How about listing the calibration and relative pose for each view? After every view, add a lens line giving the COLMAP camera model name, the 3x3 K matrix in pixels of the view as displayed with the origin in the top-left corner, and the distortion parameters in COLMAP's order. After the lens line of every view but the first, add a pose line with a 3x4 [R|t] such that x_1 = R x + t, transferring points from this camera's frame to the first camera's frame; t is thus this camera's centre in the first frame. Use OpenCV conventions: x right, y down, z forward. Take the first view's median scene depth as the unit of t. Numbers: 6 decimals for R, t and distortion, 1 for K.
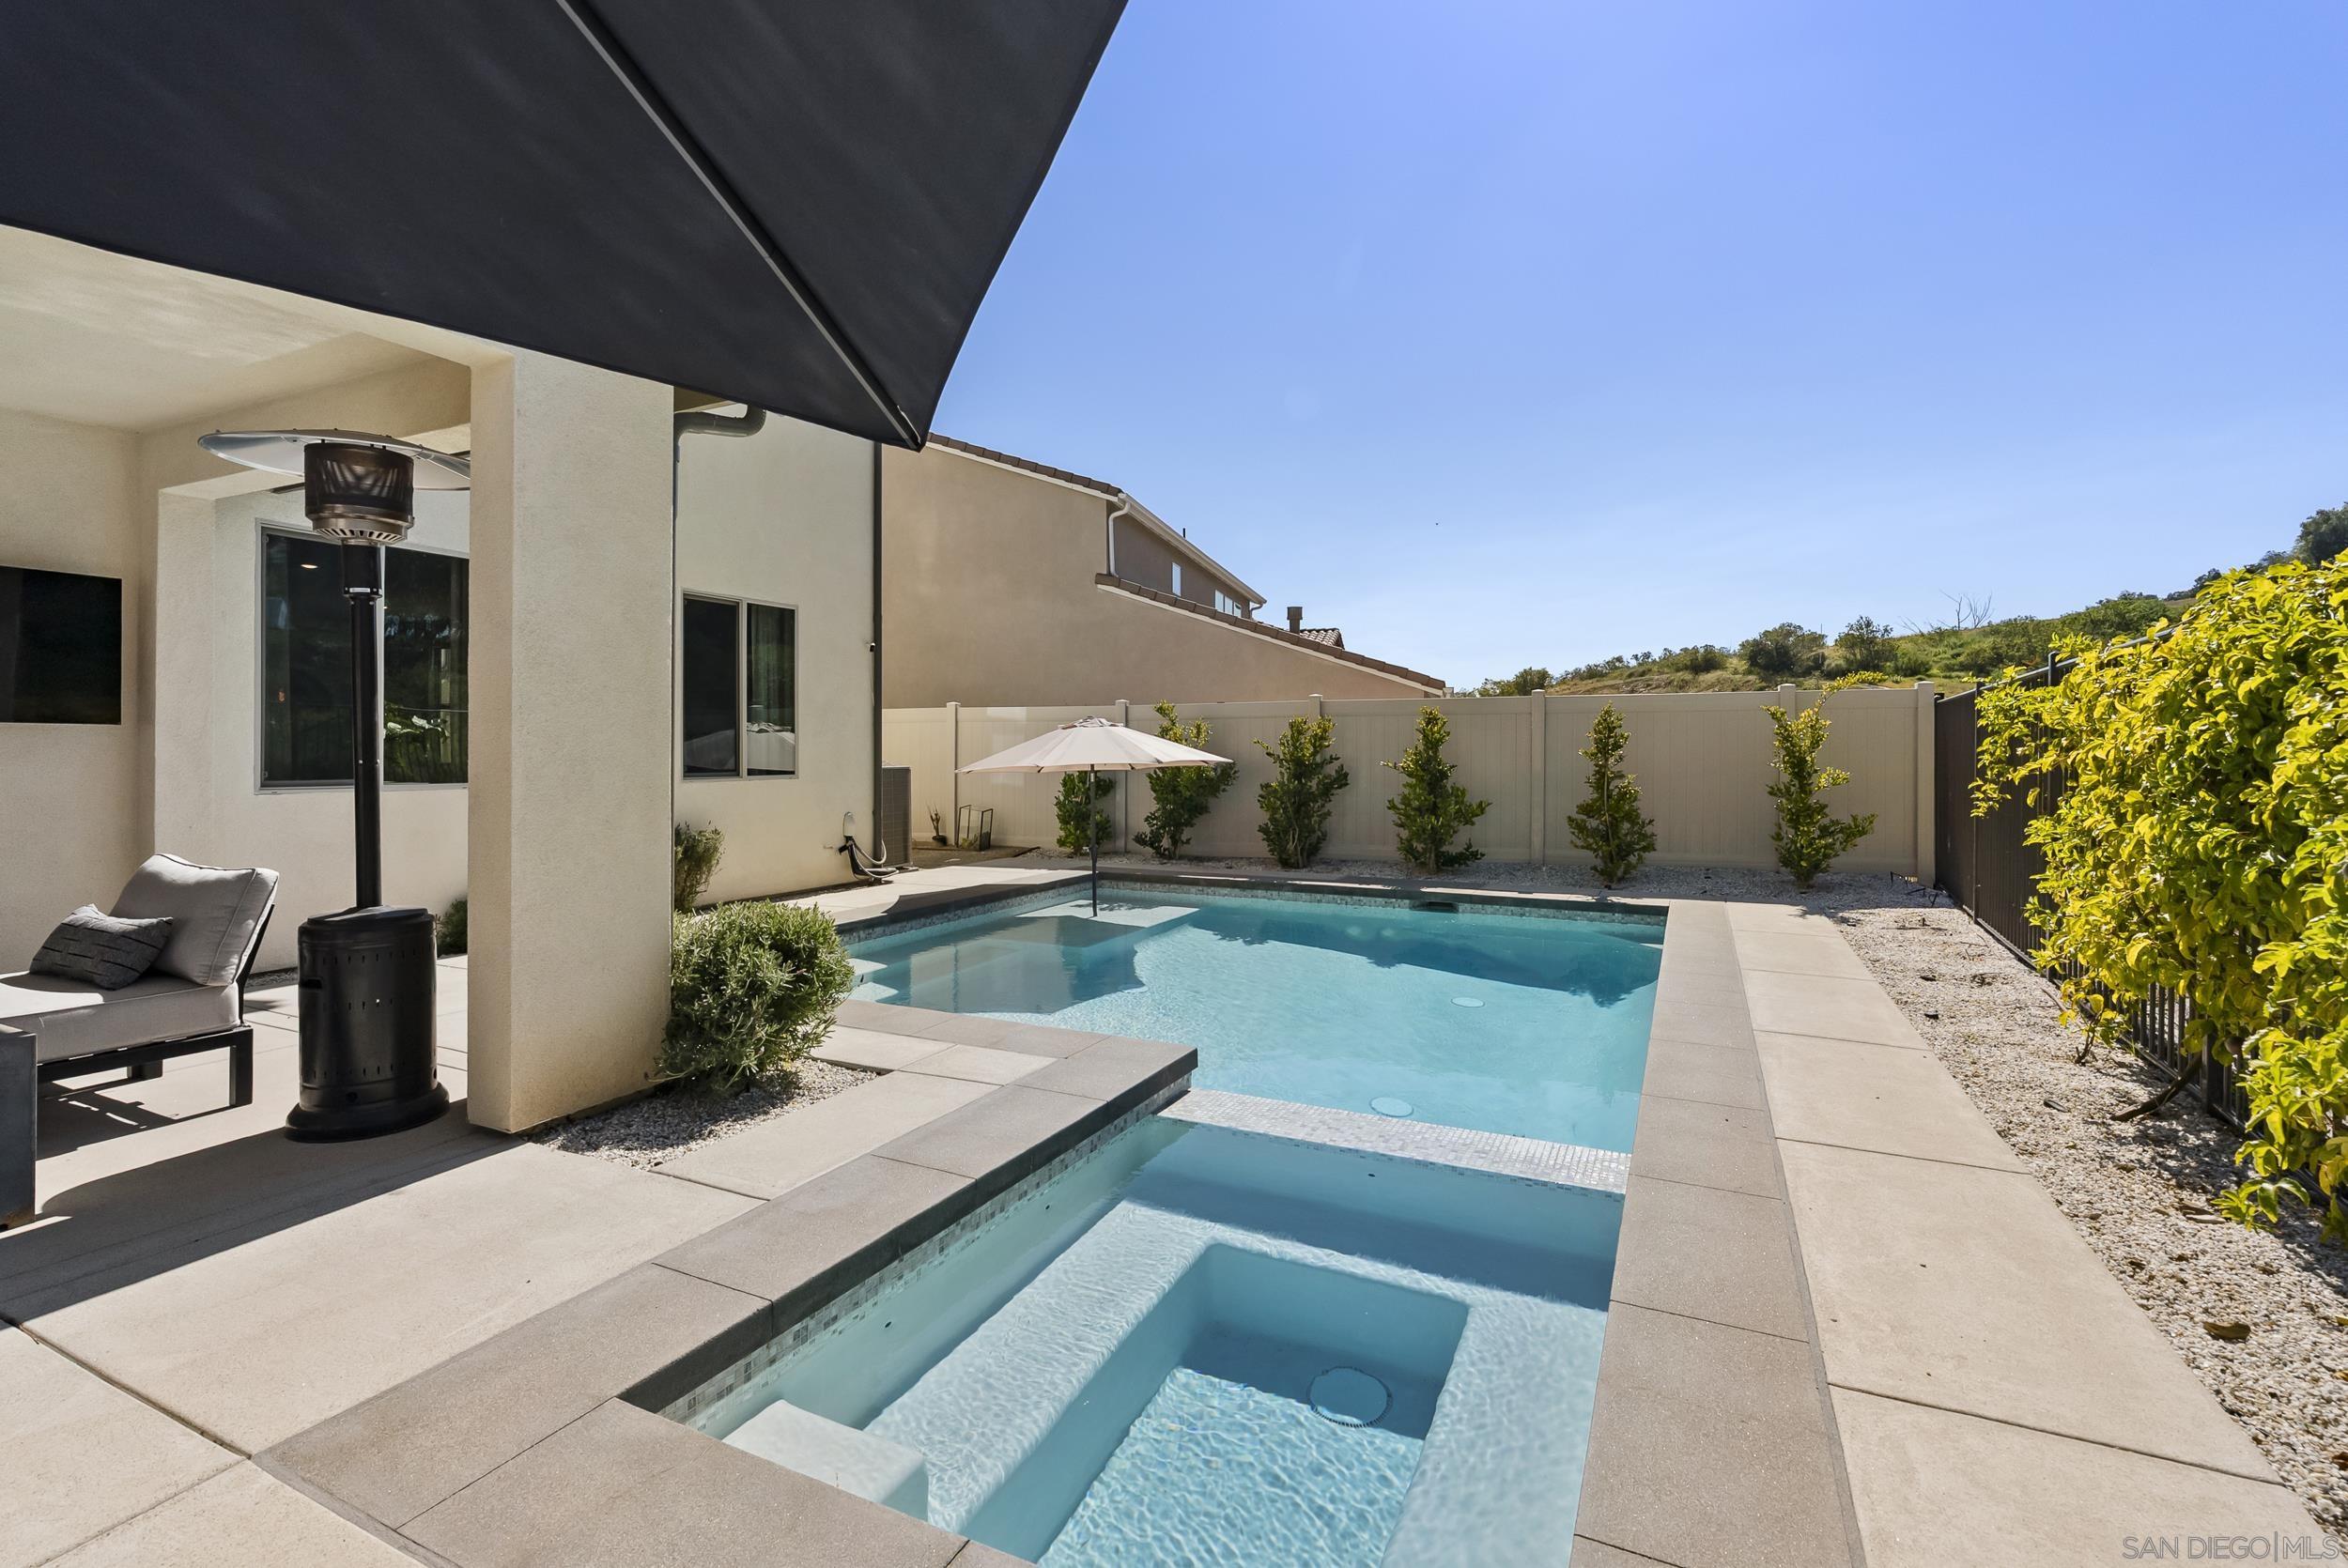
lens RADIAL K [[1076.3, 0, 1174.3], [0, 1076.3, 749.0], [0, 0, 1]] dist [-0.003956, 0.000976]
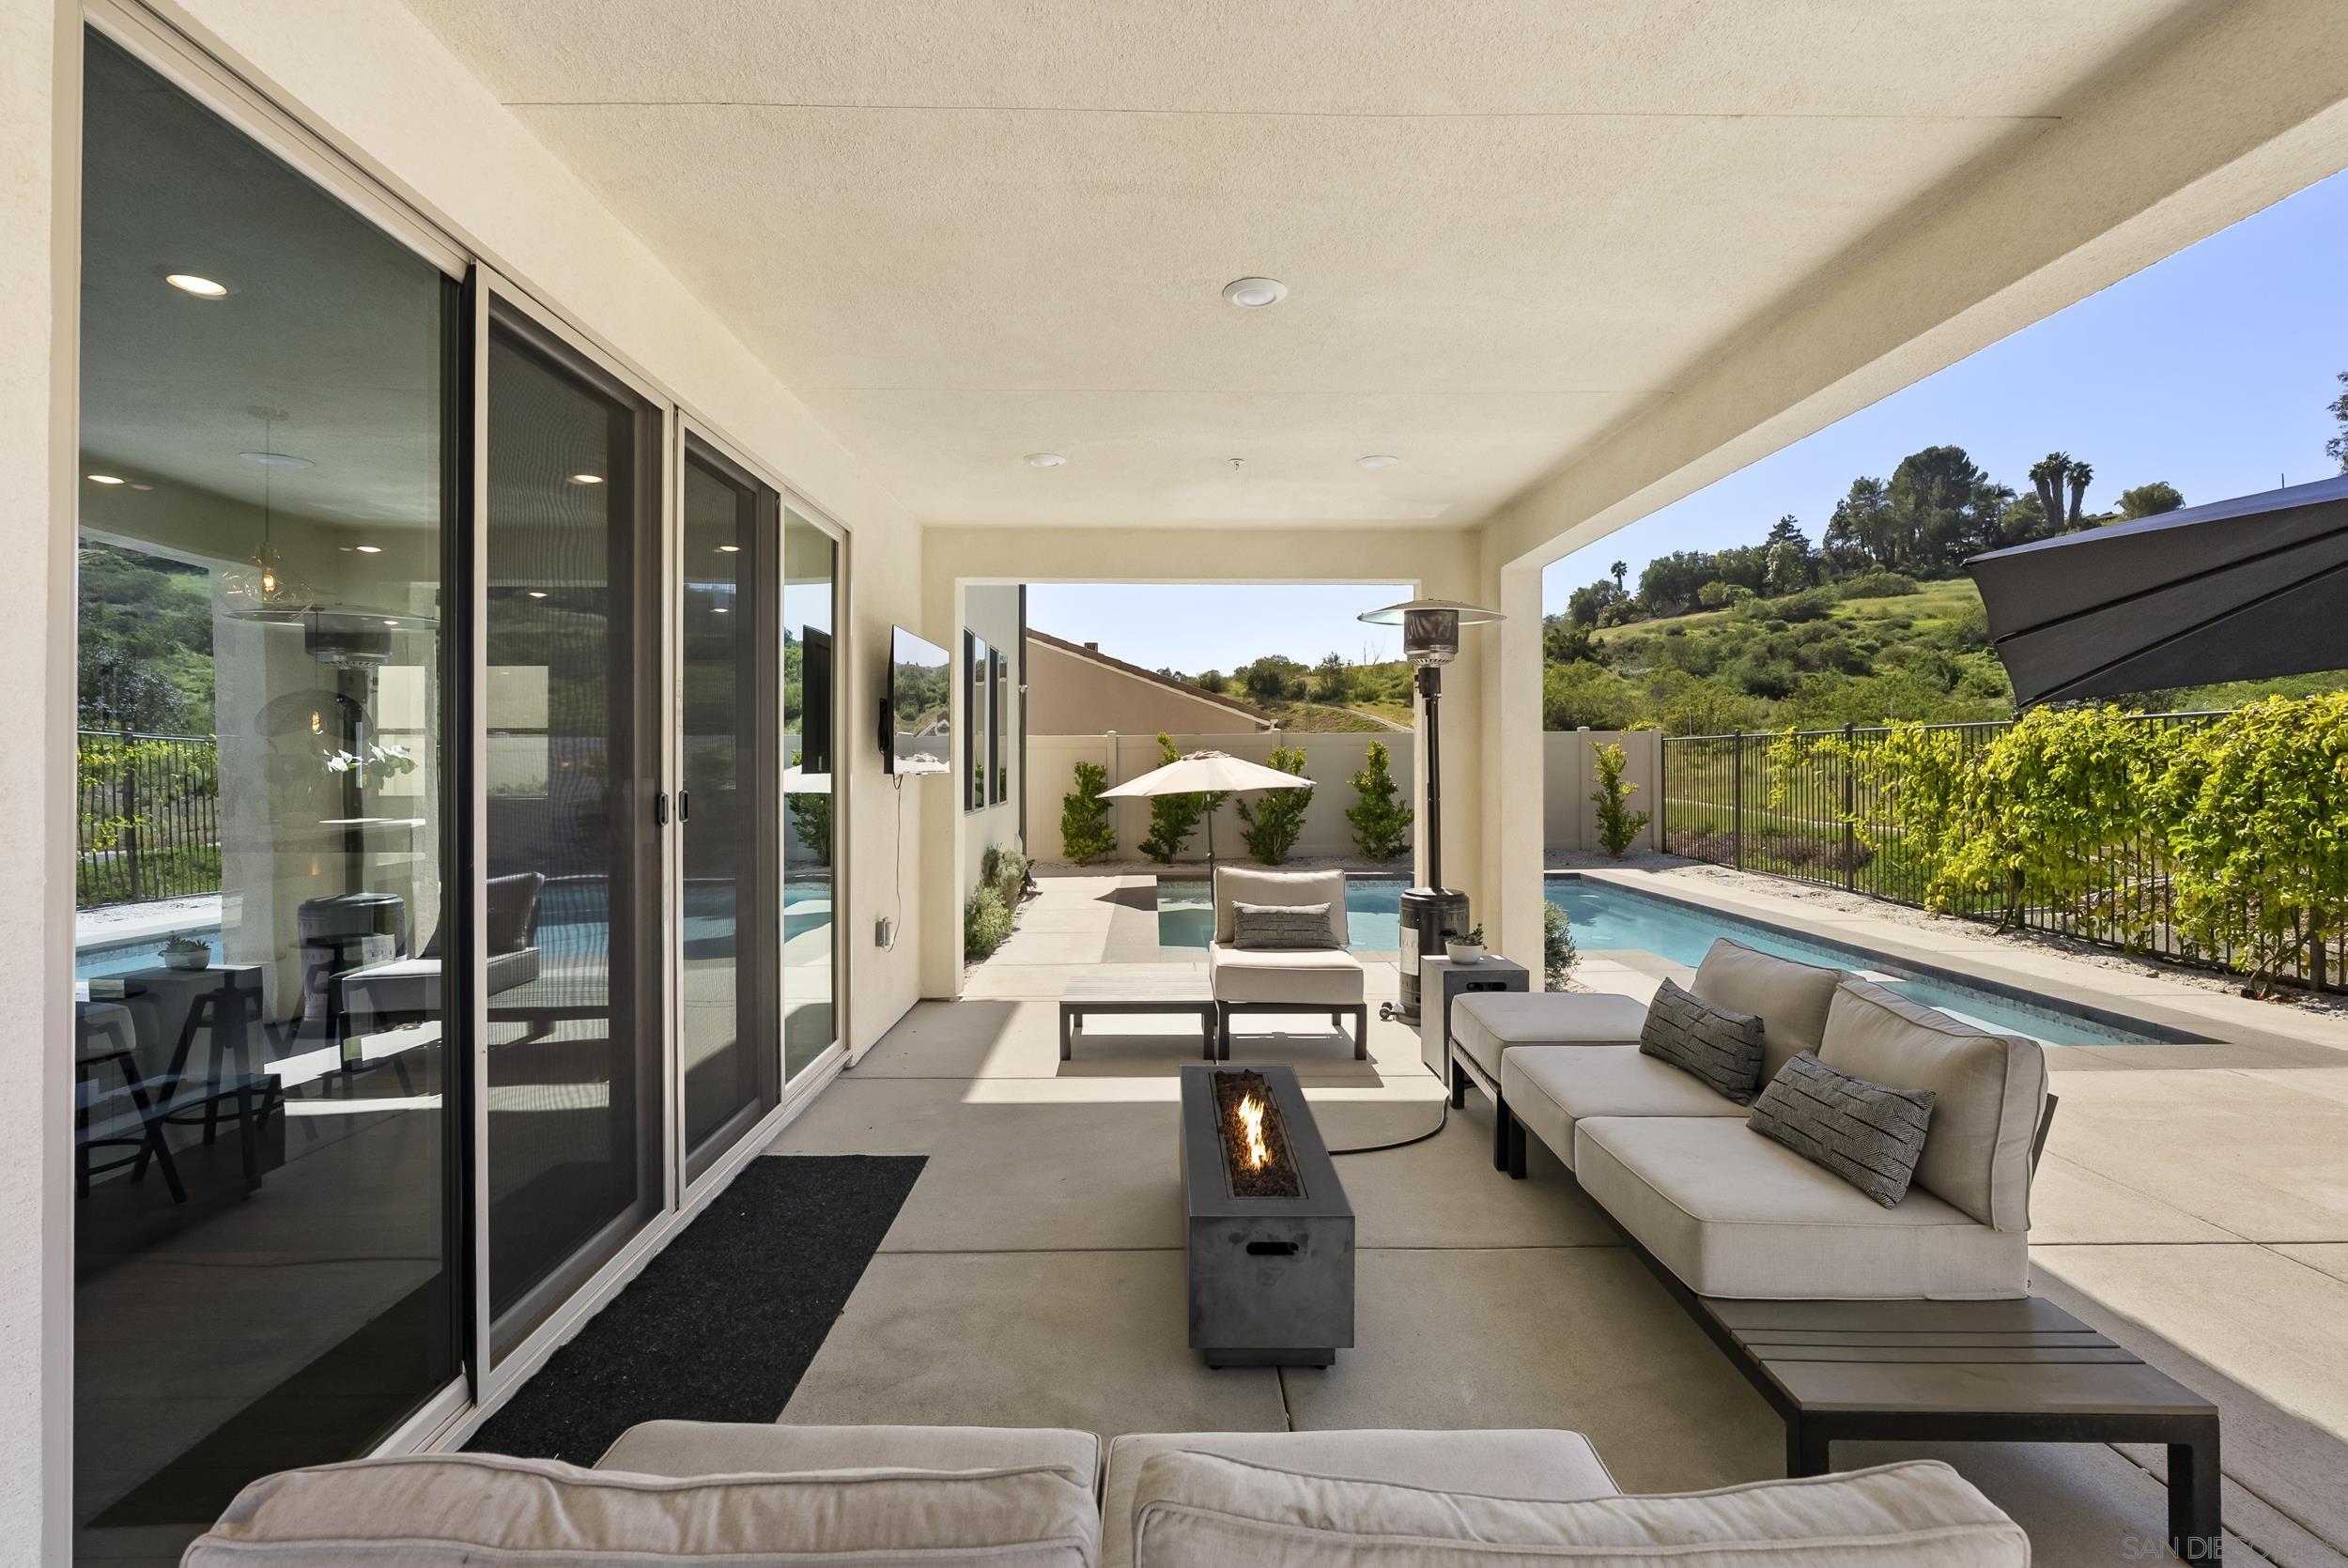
lens RADIAL K [[1076.3, 0, 1174.3], [0, 1076.3, 749.0], [0, 0, 1]] dist [-0.003956, 0.000976]
pose [[0.889698, -0.002179, 0.456544, -0.584217], [0.007131, 0.999933, -0.009124, -0.016647], [-0.456493, 0.011374, 0.889654, -0.097790]]
